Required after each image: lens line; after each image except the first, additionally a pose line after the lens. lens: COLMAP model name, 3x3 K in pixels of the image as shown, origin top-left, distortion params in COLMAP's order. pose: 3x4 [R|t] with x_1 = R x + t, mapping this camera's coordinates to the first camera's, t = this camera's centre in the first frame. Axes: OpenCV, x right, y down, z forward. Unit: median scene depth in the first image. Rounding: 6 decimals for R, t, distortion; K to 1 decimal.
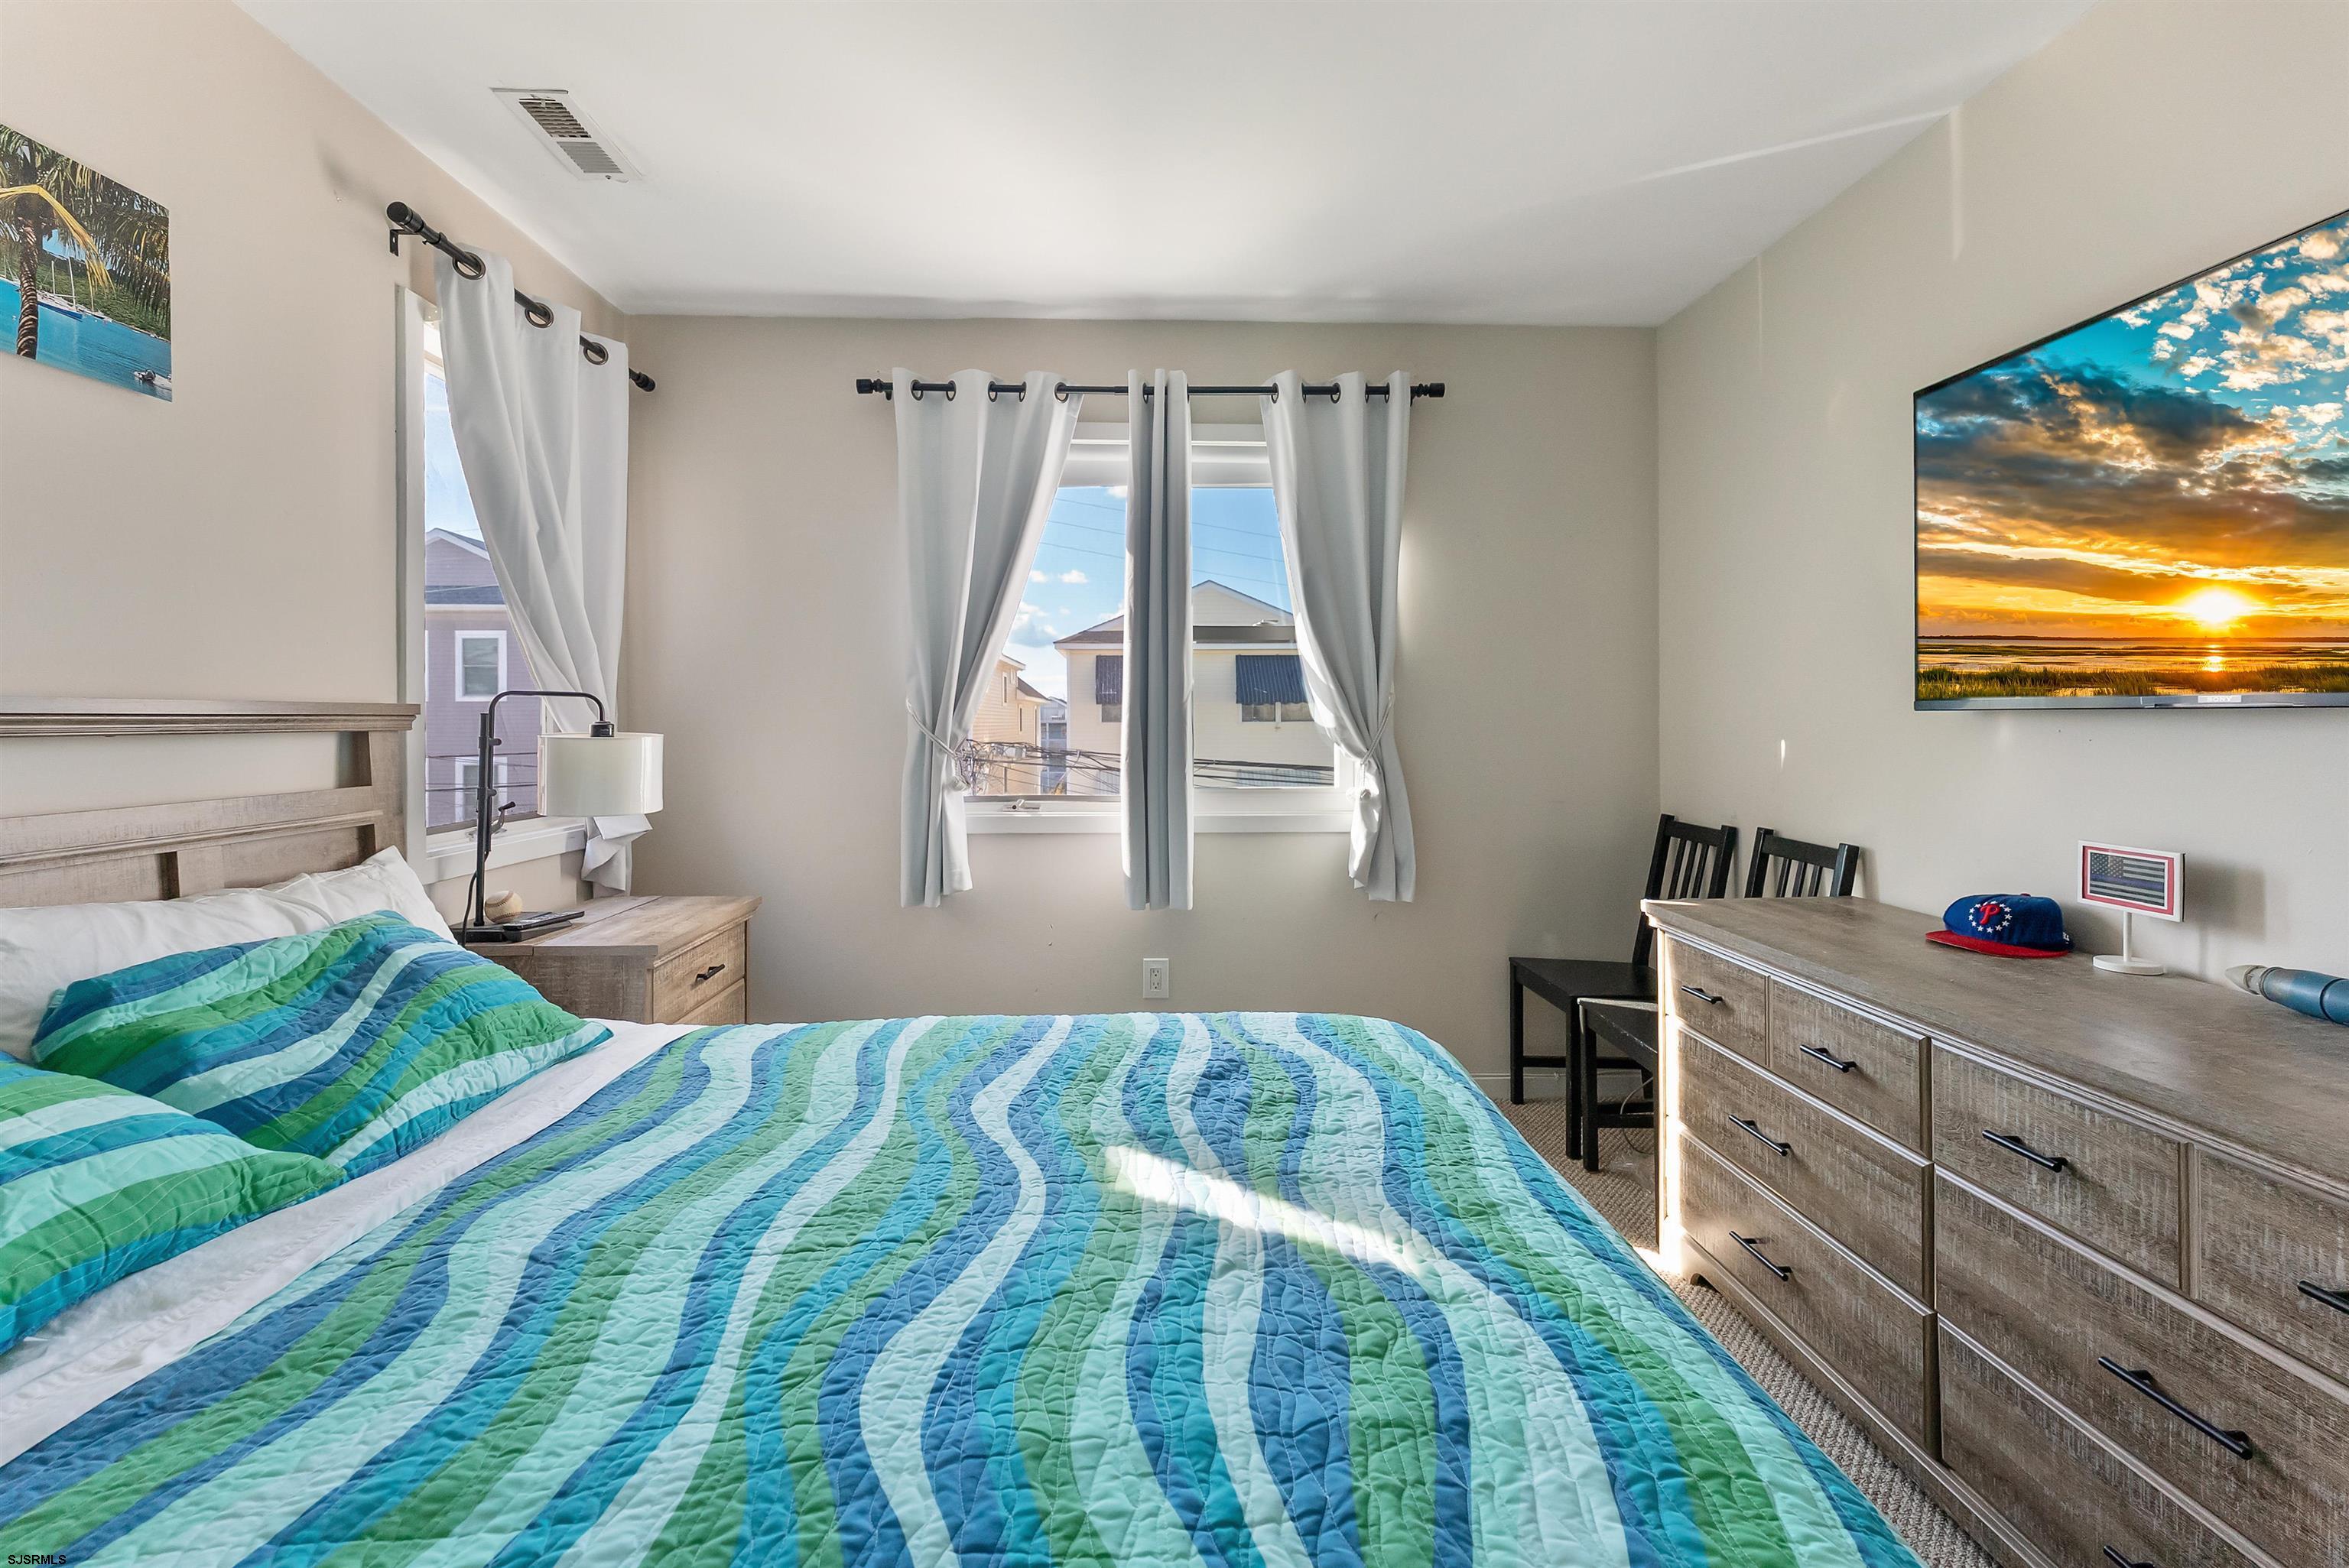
lens RADIAL K [[972.1, 0, 1173.0], [0, 972.1, 722.4], [0, 0, 1]] dist [-0.000034, -0.000024]
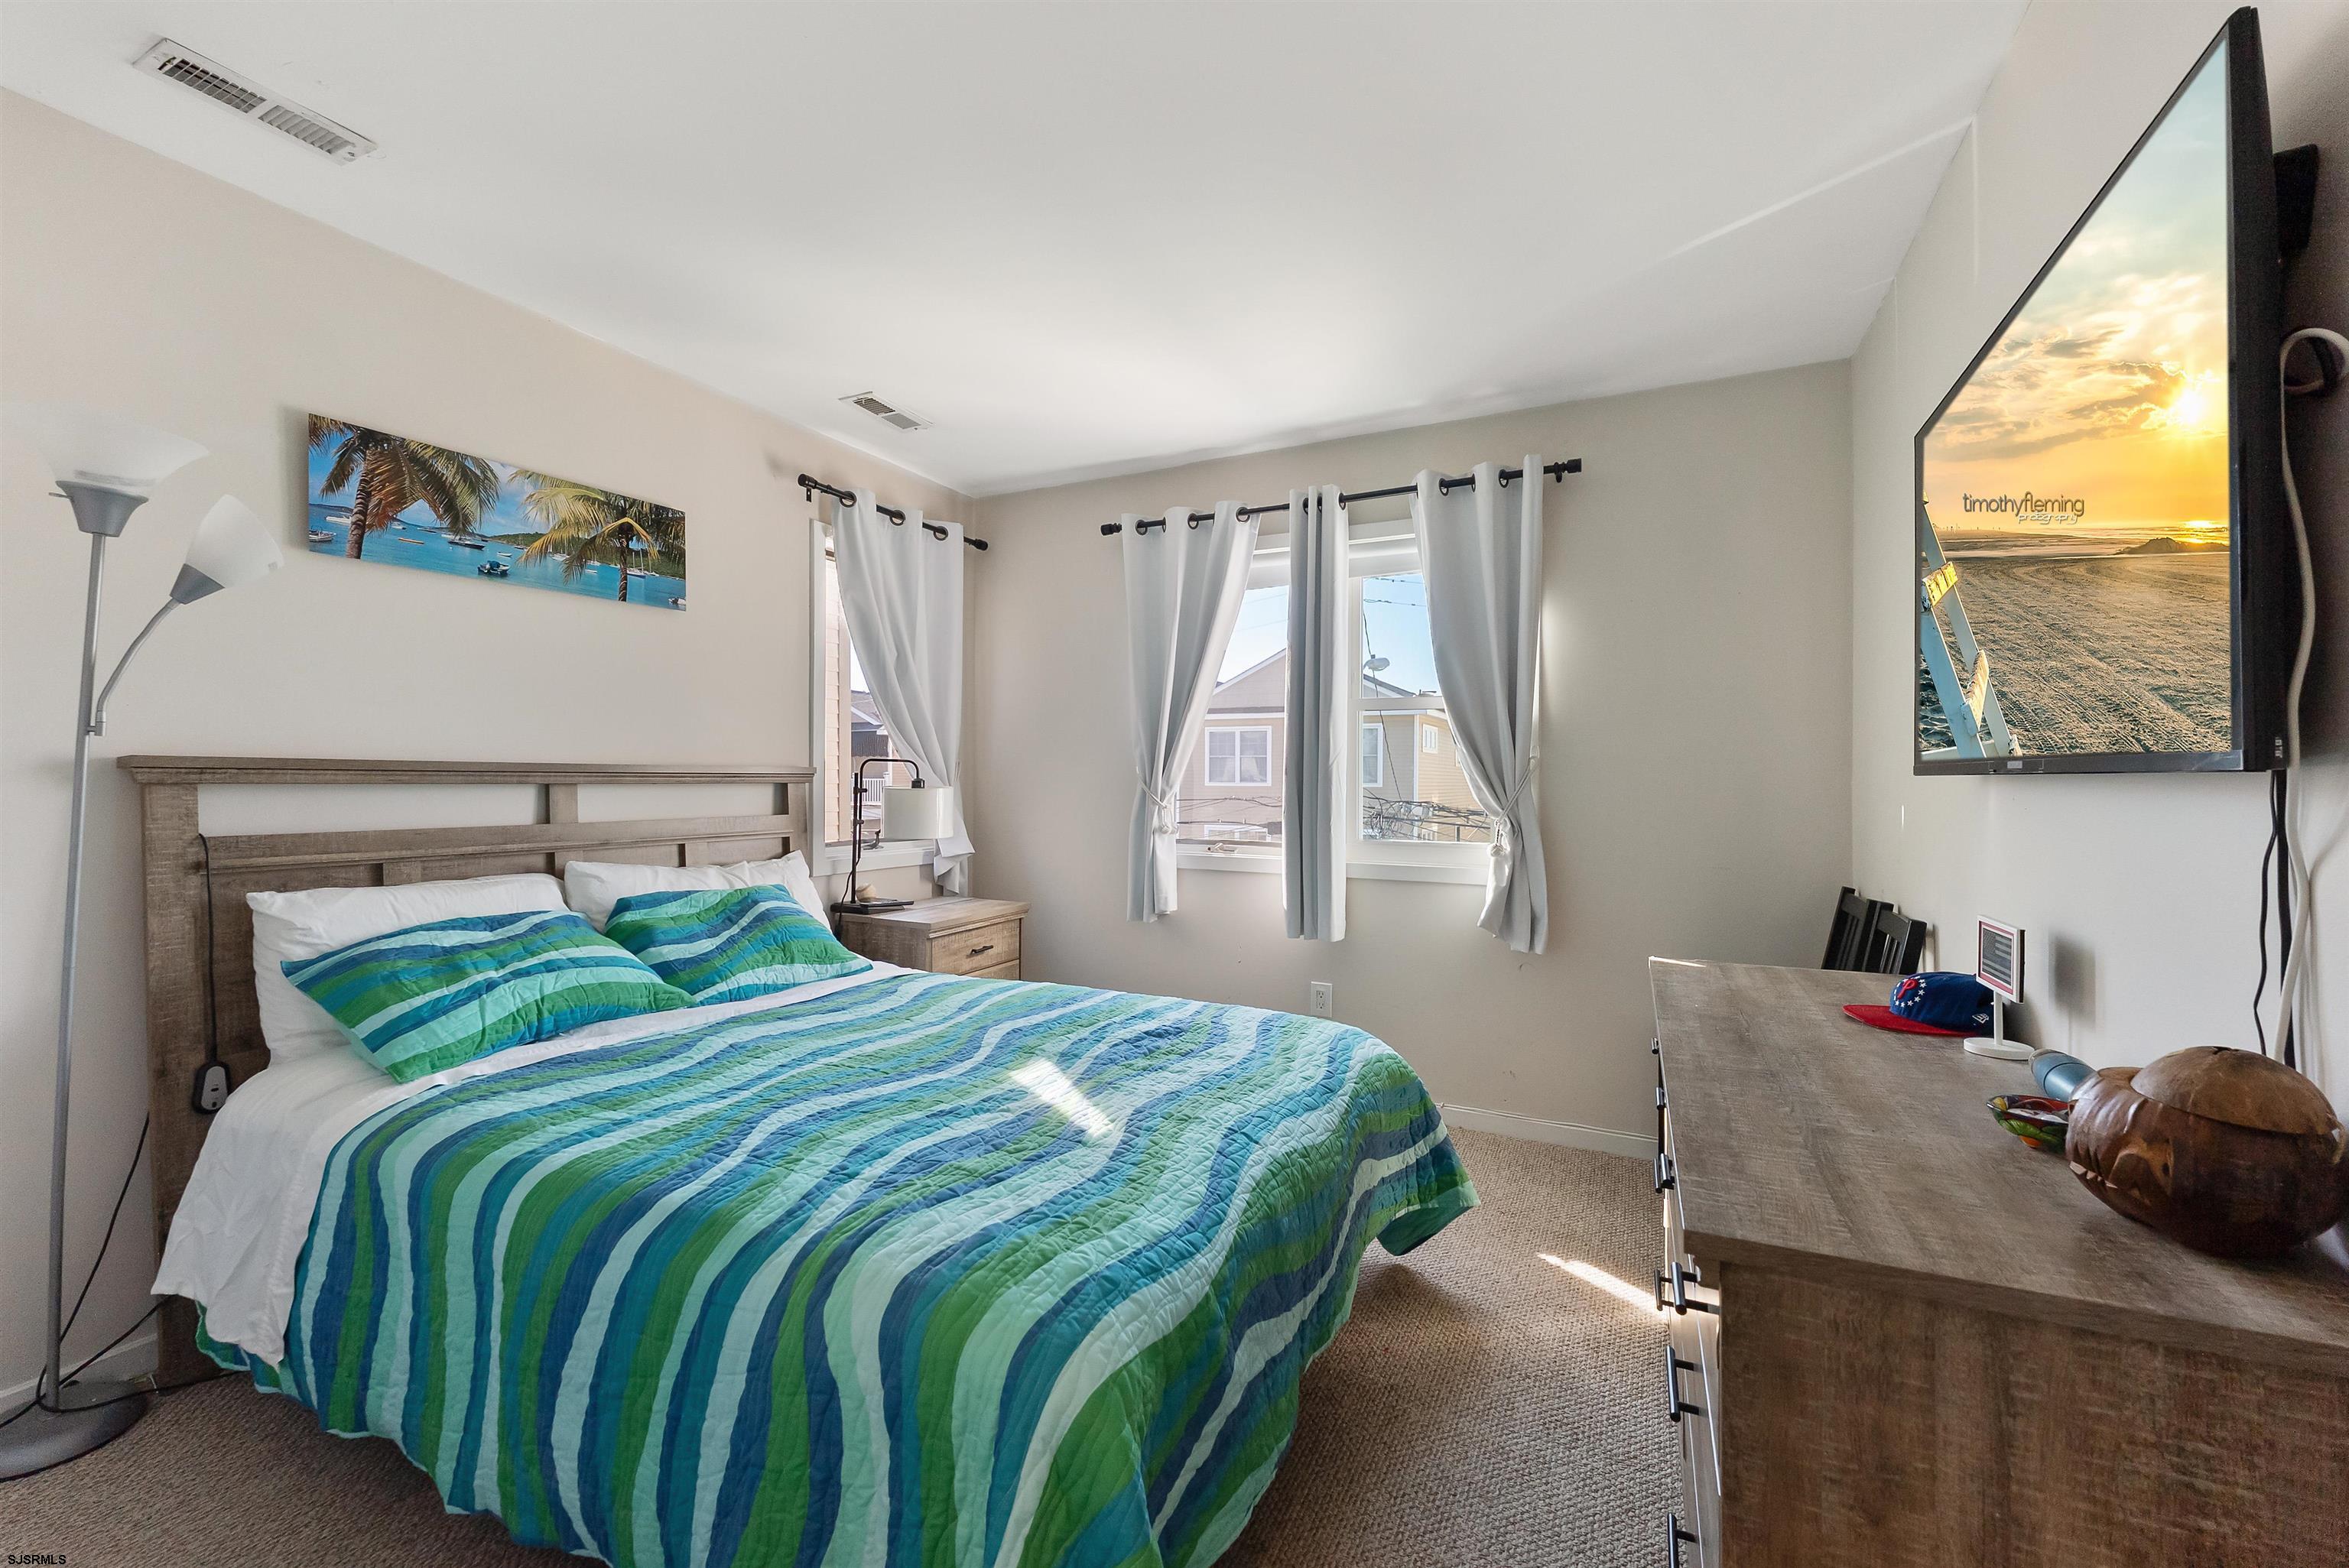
lens RADIAL K [[949.6, 0, 1174.5], [0, 949.6, 784.0], [0, 0, 1]] dist [-0.000031, -0.000180]
pose [[0.876046, 0.009261, -0.482139, 0.740045], [-0.008505, 0.999957, 0.003754, -0.001488], [0.482153, 0.000812, 0.876086, -0.187357]]
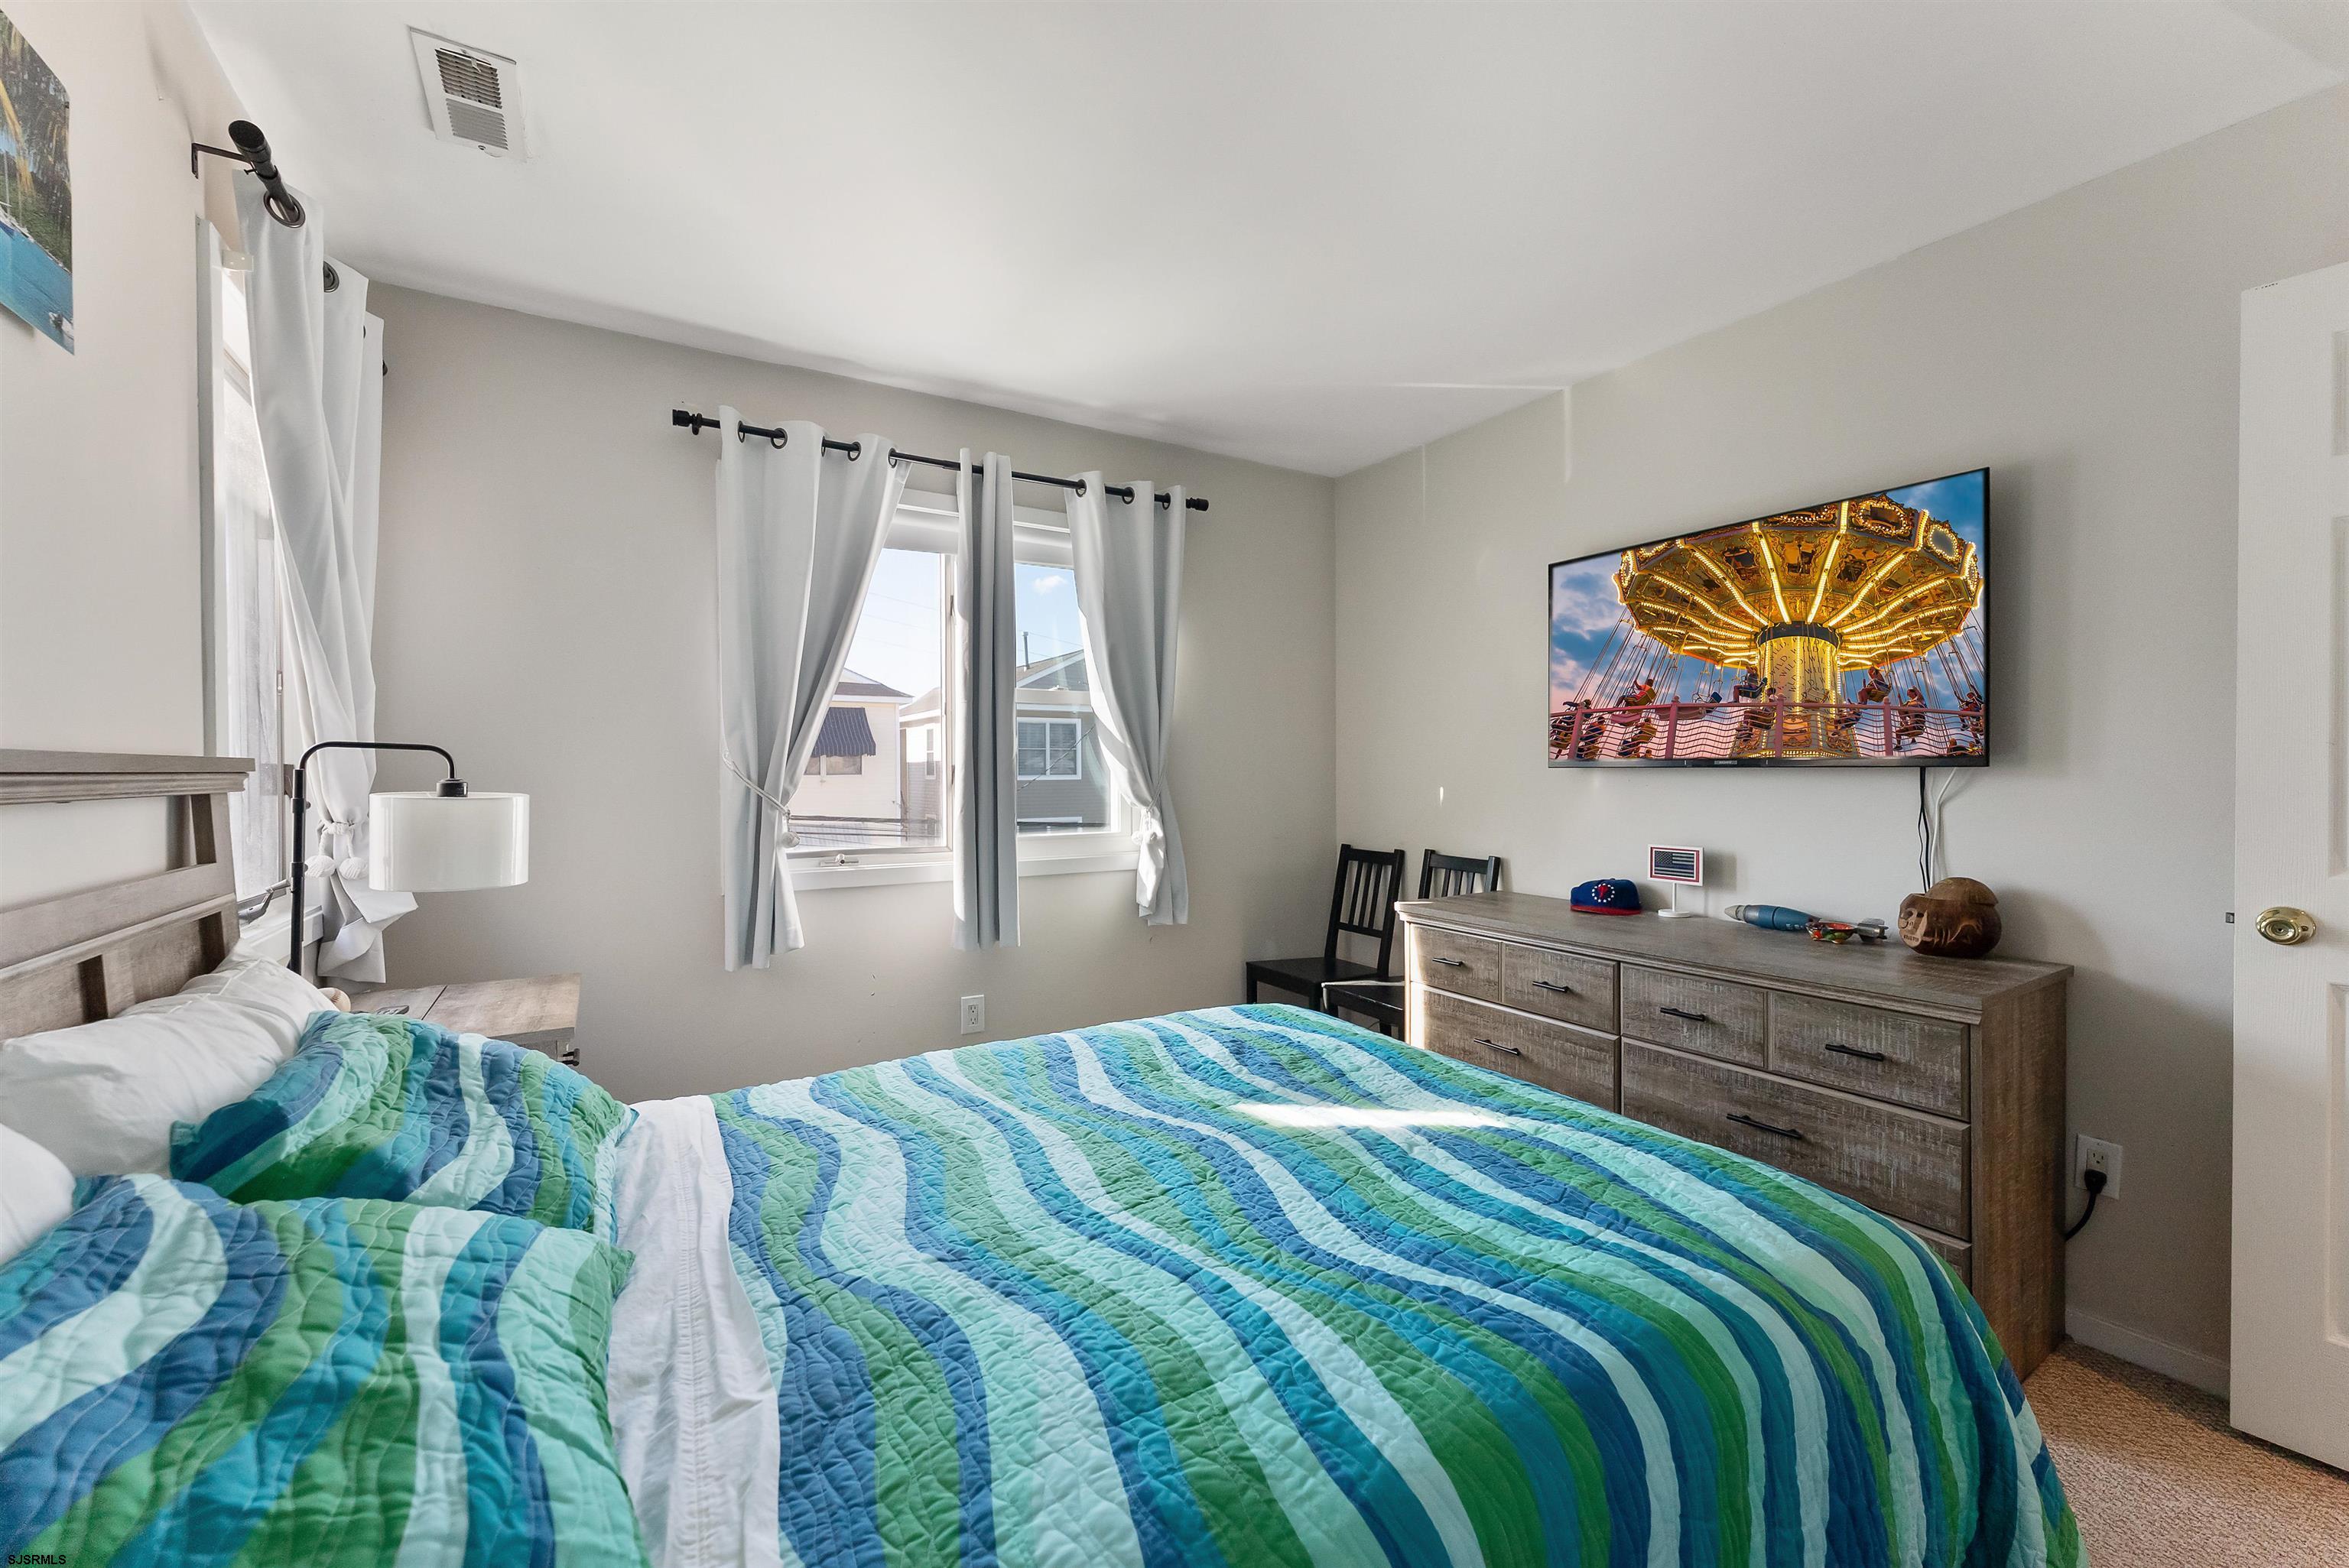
lens RADIAL K [[949.6, 0, 1174.5], [0, 949.6, 784.0], [0, 0, 1]] dist [-0.000031, -0.000180]
pose [[0.872492, -0.007530, 0.488571, -0.654669], [0.002987, 0.999945, 0.010078, -0.004304], [-0.488619, -0.007333, 0.872466, -0.054982]]
